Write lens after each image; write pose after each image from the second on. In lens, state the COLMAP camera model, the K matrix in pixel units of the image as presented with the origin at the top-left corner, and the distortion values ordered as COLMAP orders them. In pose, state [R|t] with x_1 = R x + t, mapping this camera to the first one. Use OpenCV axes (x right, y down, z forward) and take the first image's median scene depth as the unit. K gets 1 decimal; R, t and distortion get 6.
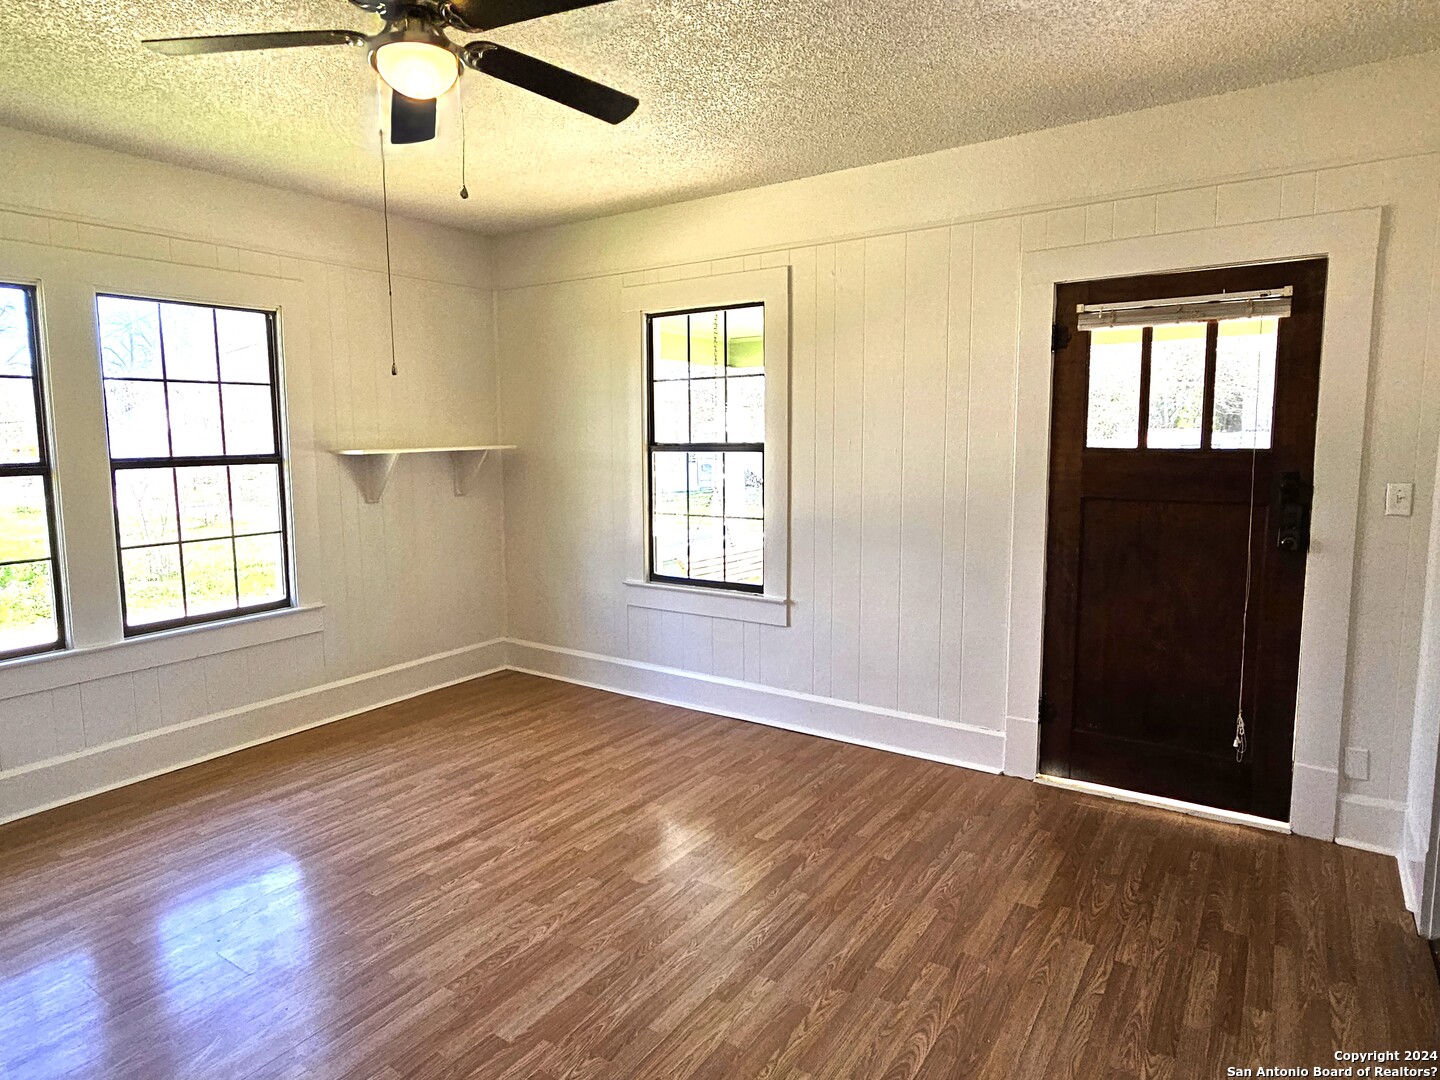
lens RADIAL K [[852.2, 0, 711.6], [0, 852.2, 527.4], [0, 0, 1]] dist [0.003671, -0.004942]
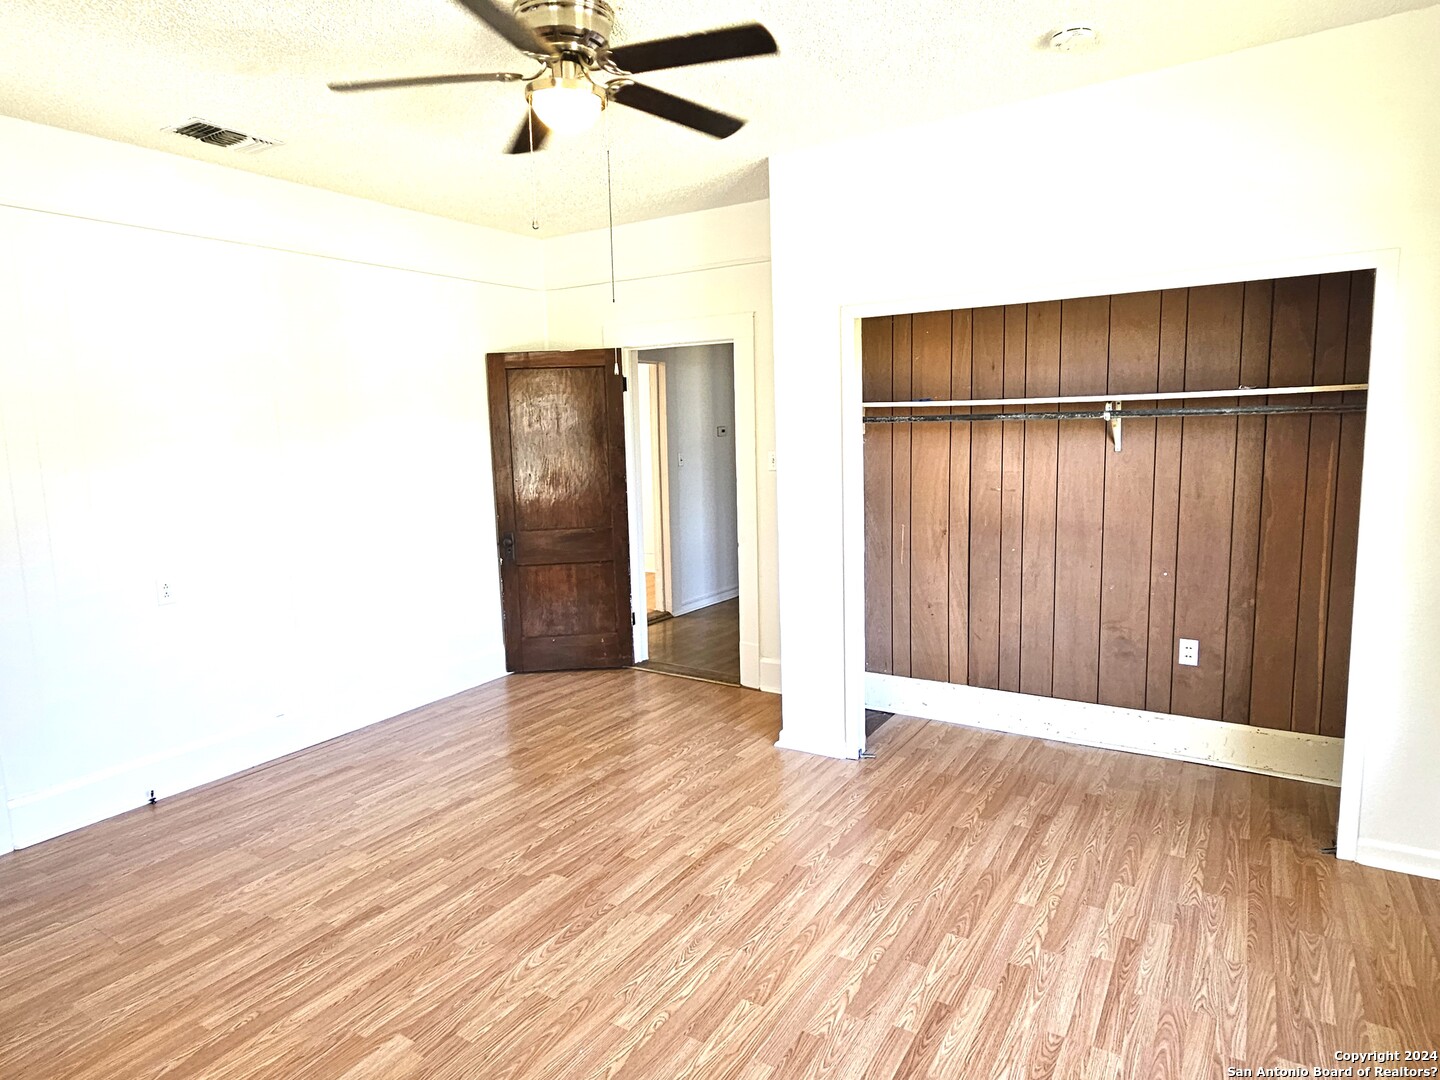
lens RADIAL K [[852.2, 0, 719.8], [0, 852.2, 537.3], [0, 0, 1]] dist [0.003671, -0.004942]
pose [[-0.998468, 0.044341, -0.033111, -0.305898], [0.034676, 0.967597, 0.250109, -0.162015], [0.043128, 0.248578, -0.967651, 1.400002]]
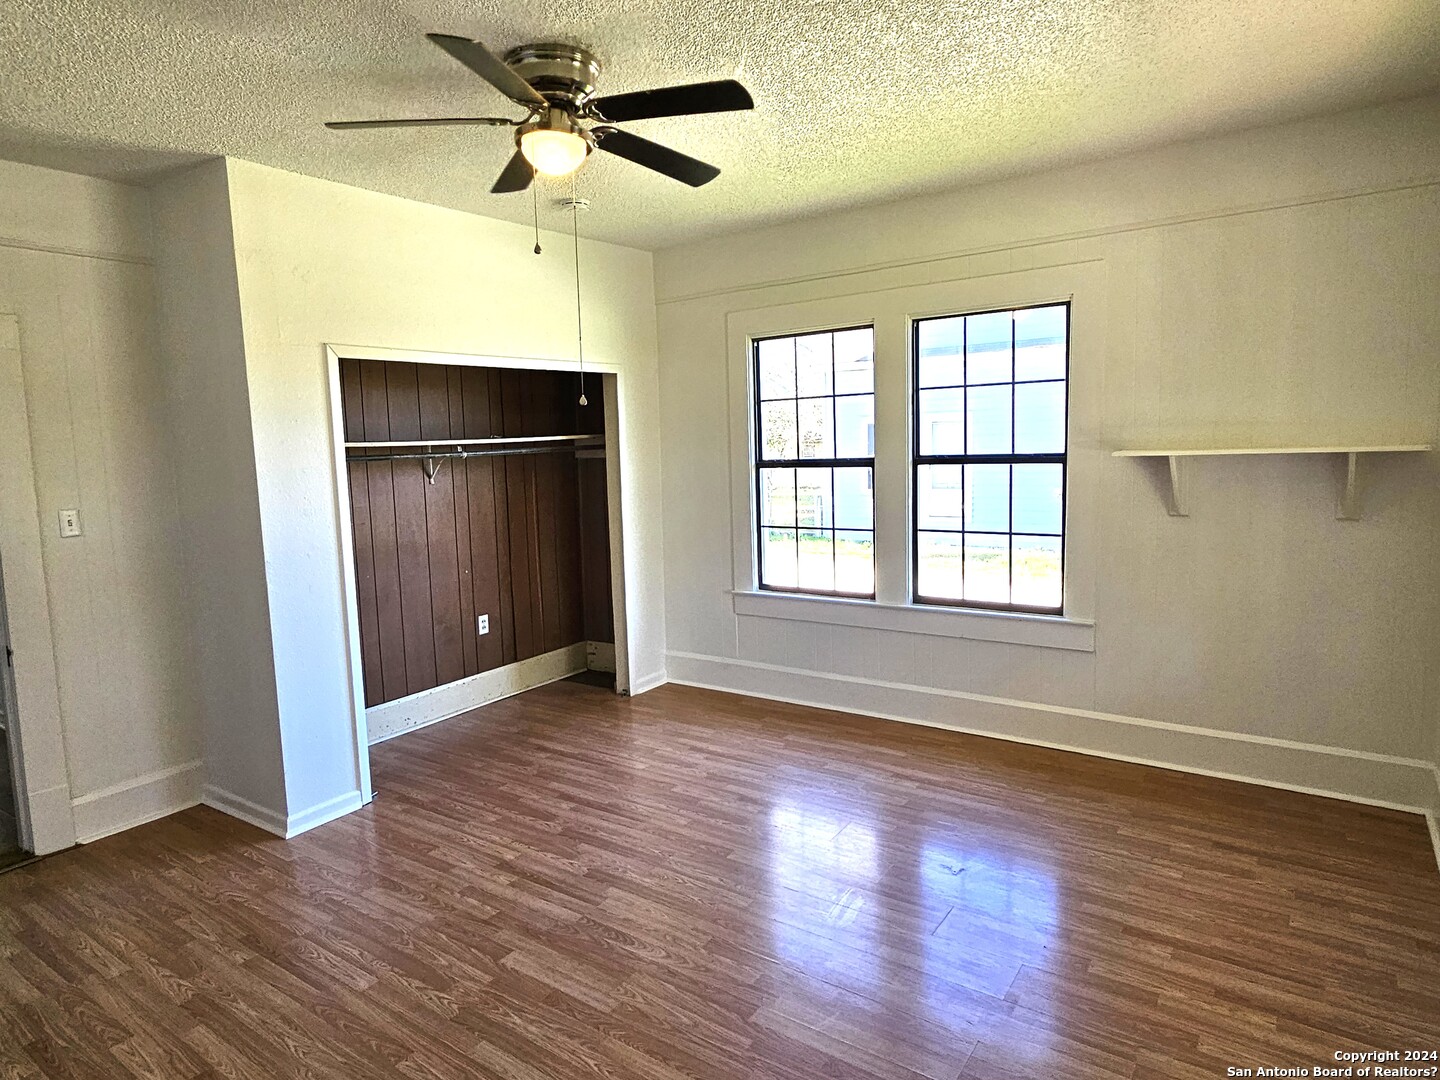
lens RADIAL K [[852.2, 0, 714.5], [0, 852.2, 529.6], [0, 0, 1]] dist [0.003671, -0.004942]
pose [[-0.014081, 0.119881, -0.992688, 0.561843], [-0.080584, 0.989421, 0.120629, -0.108797], [0.996648, 0.081694, -0.004271, 0.799110]]
